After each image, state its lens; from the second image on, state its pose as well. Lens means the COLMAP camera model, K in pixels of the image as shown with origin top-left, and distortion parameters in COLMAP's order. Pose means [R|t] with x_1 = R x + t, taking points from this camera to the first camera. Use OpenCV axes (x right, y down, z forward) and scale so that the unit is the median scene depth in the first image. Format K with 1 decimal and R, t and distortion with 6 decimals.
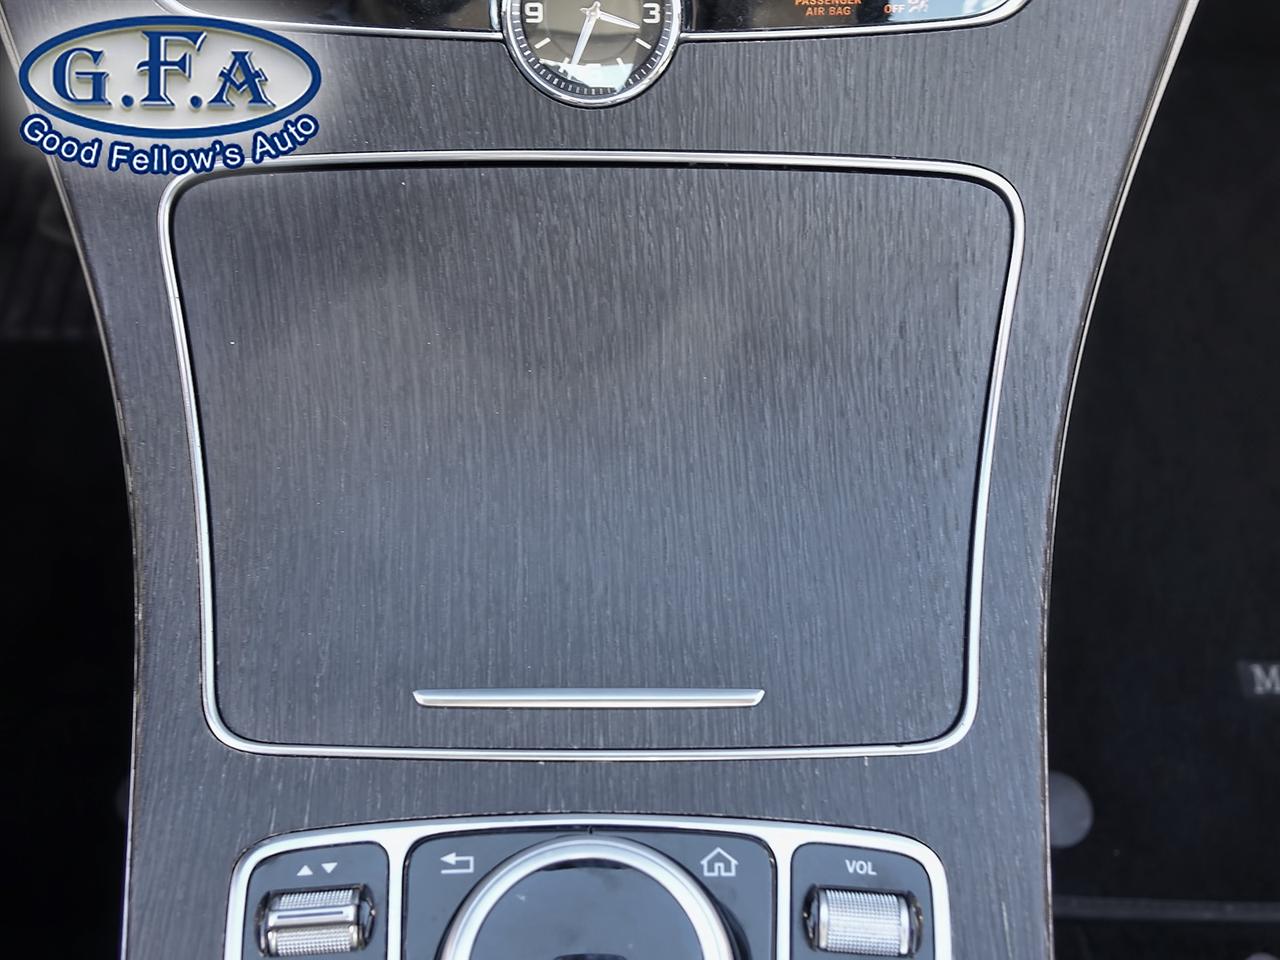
lens RADIAL K [[1368.7, 0, 640.0], [0, 1368.7, 480.0], [0, 0, 1]] dist [-0.006863, -0.041455]
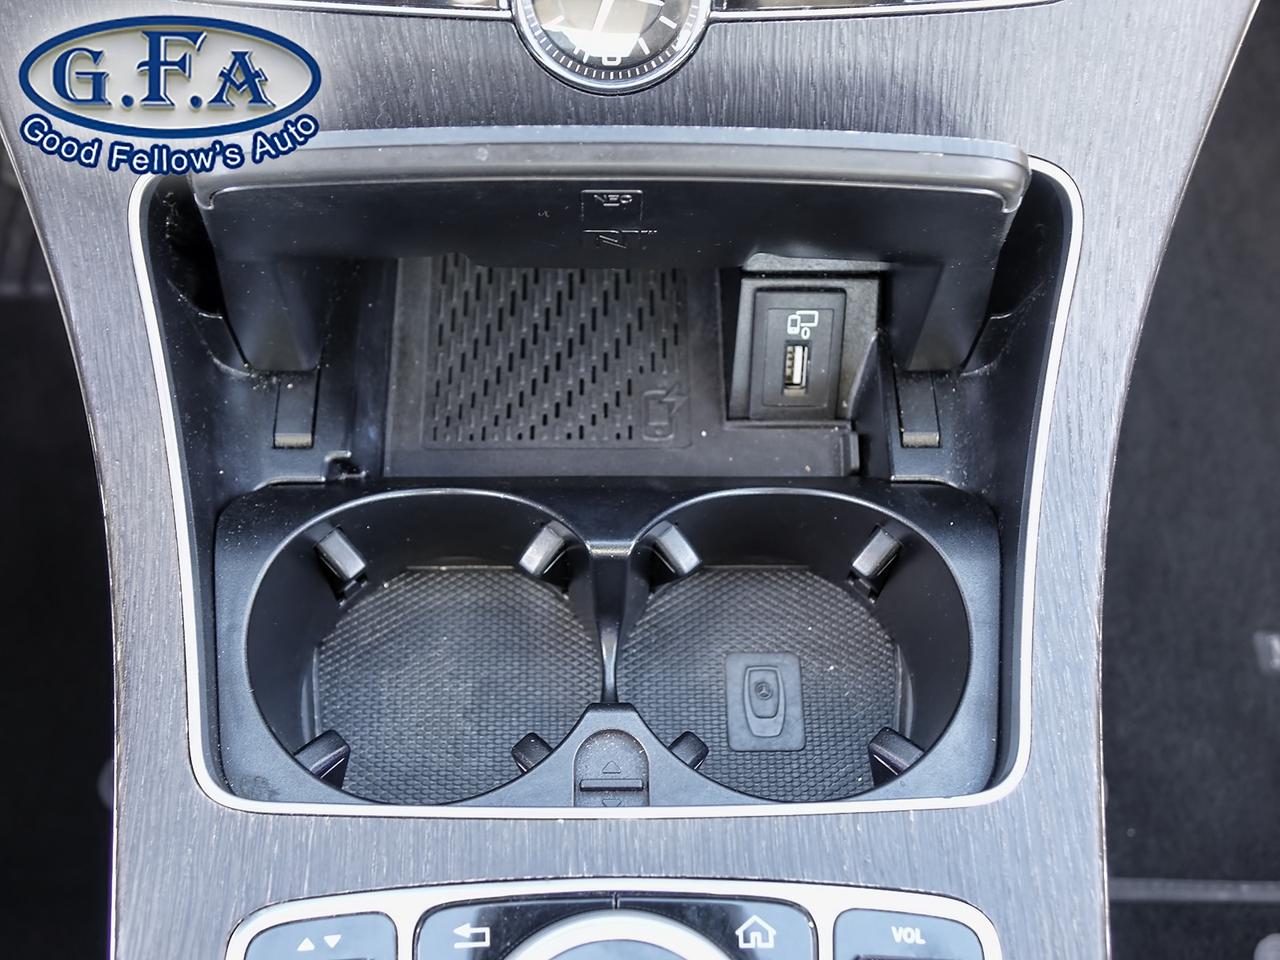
lens RADIAL K [[1368.7, 0, 640.0], [0, 1368.7, 480.0], [0, 0, 1]] dist [-0.006863, -0.041455]
pose [[0.999896, -0.003194, 0.014058, -0.029603], [0.002364, 0.998275, 0.058662, -0.072787], [-0.014221, -0.058623, 0.998179, 0.089465]]
